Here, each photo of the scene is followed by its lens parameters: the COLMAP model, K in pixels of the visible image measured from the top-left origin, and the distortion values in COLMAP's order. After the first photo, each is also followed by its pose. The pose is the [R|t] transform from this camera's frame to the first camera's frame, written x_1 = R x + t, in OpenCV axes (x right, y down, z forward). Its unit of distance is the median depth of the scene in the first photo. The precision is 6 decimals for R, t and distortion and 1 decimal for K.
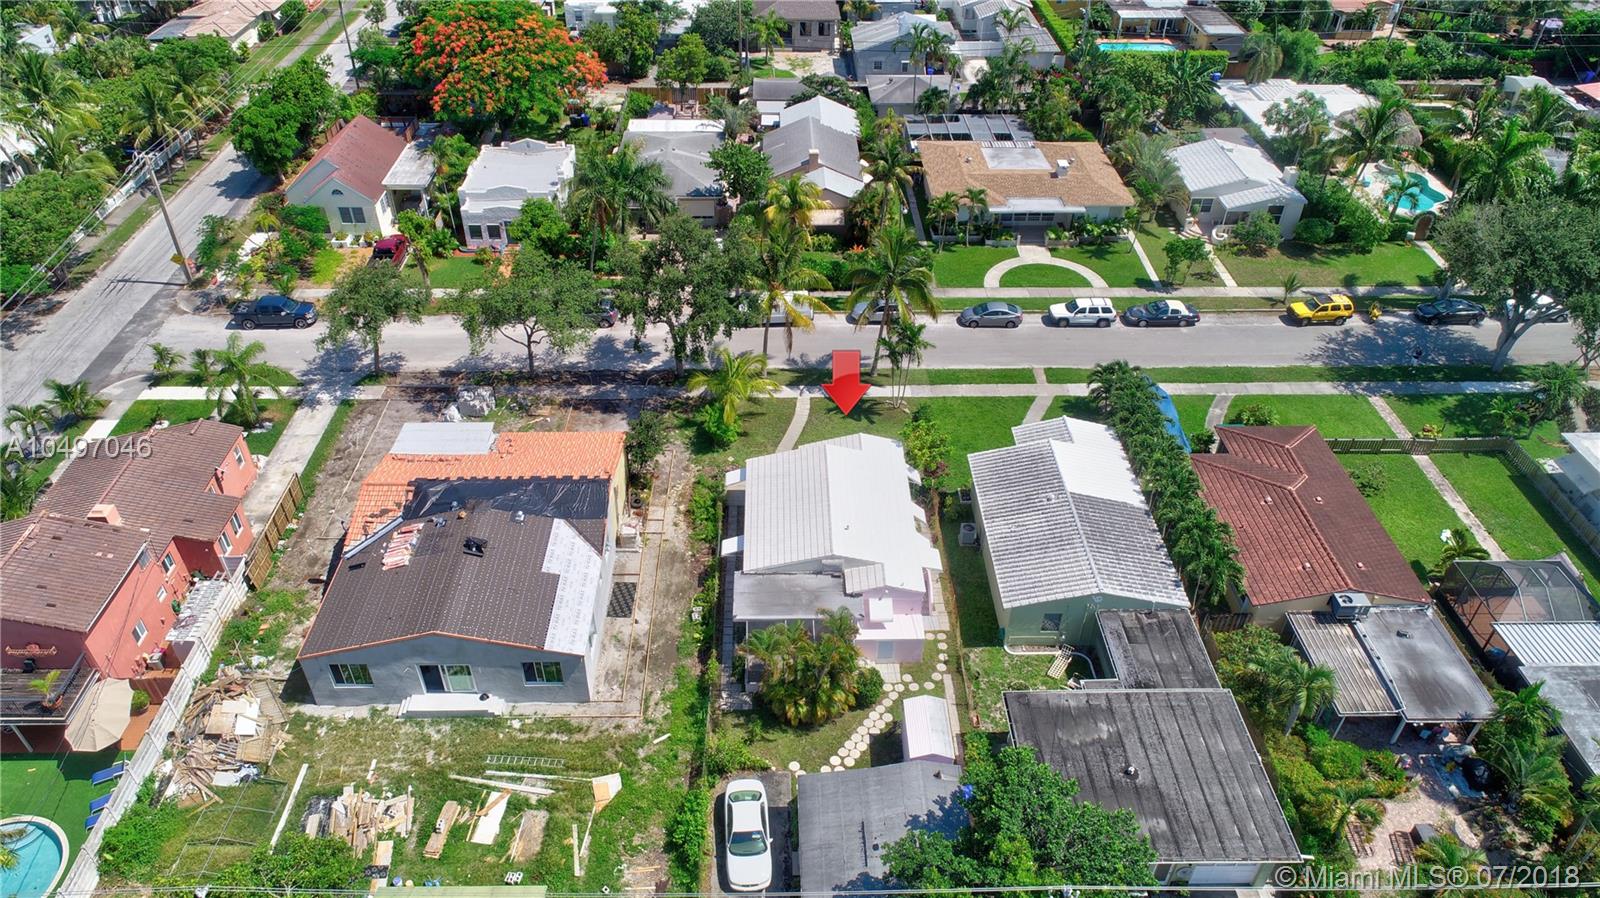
lens RADIAL K [[1085.6, 0, 797.8], [0, 1085.6, 446.2], [0, 0, 1]] dist [0.003561, 0.000190]
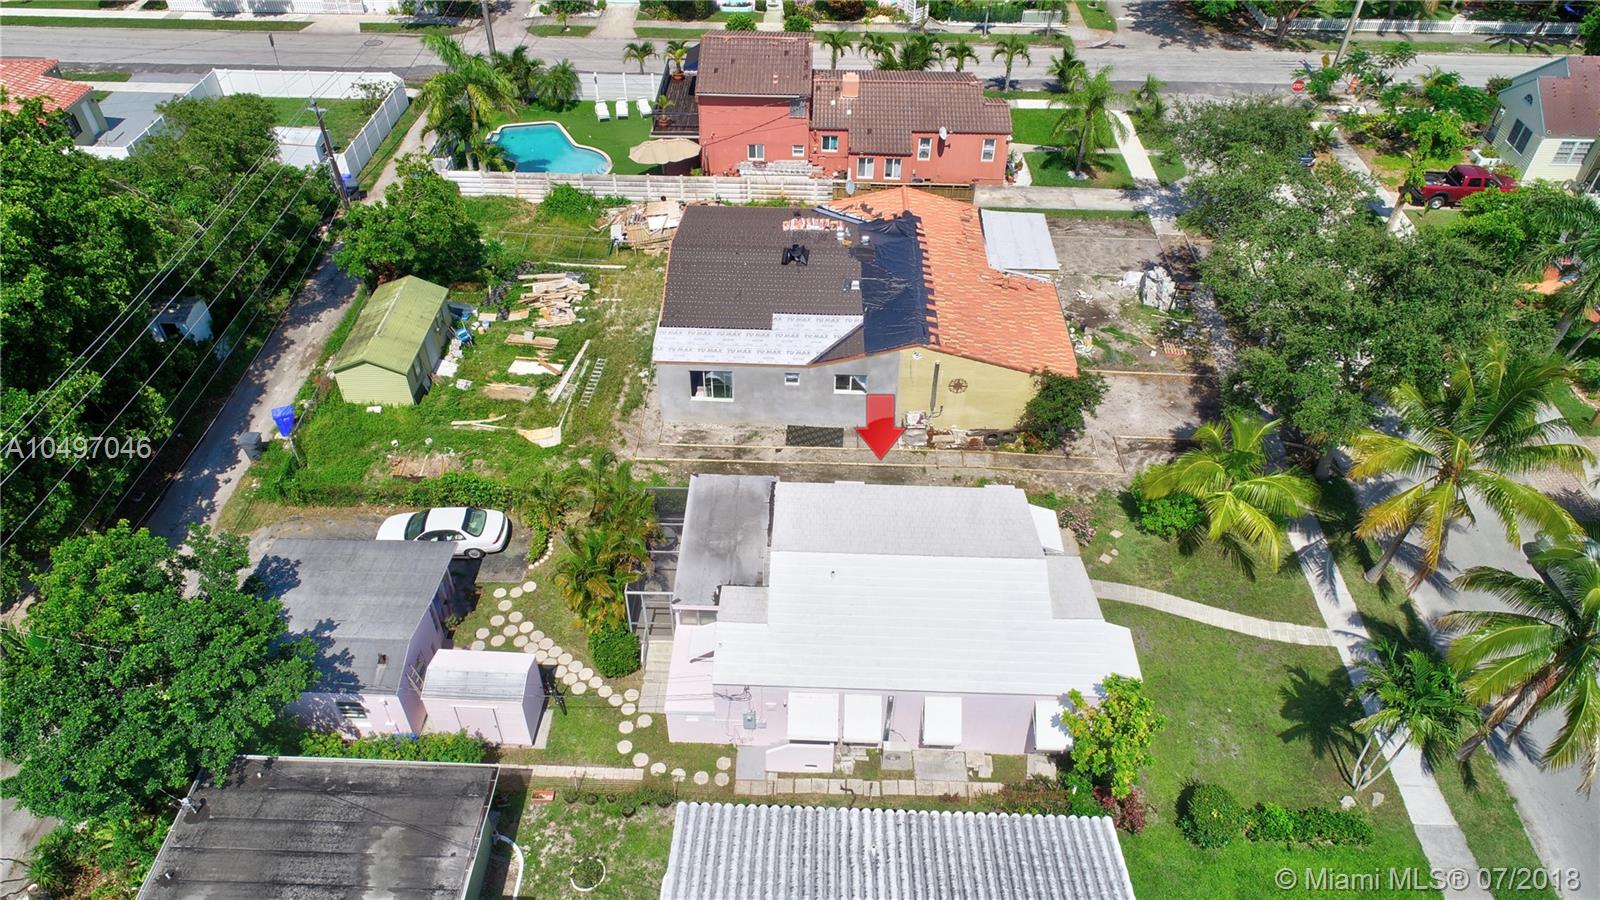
lens RADIAL K [[1085.6, 0, 798.3], [0, 1085.6, 451.9], [0, 0, 1]] dist [0.003561, 0.000190]
pose [[-0.062205, 0.645289, -0.761401, 0.503912], [-0.610206, 0.579099, 0.540641, -0.307280], [0.789797, 0.498242, 0.357736, 0.758928]]
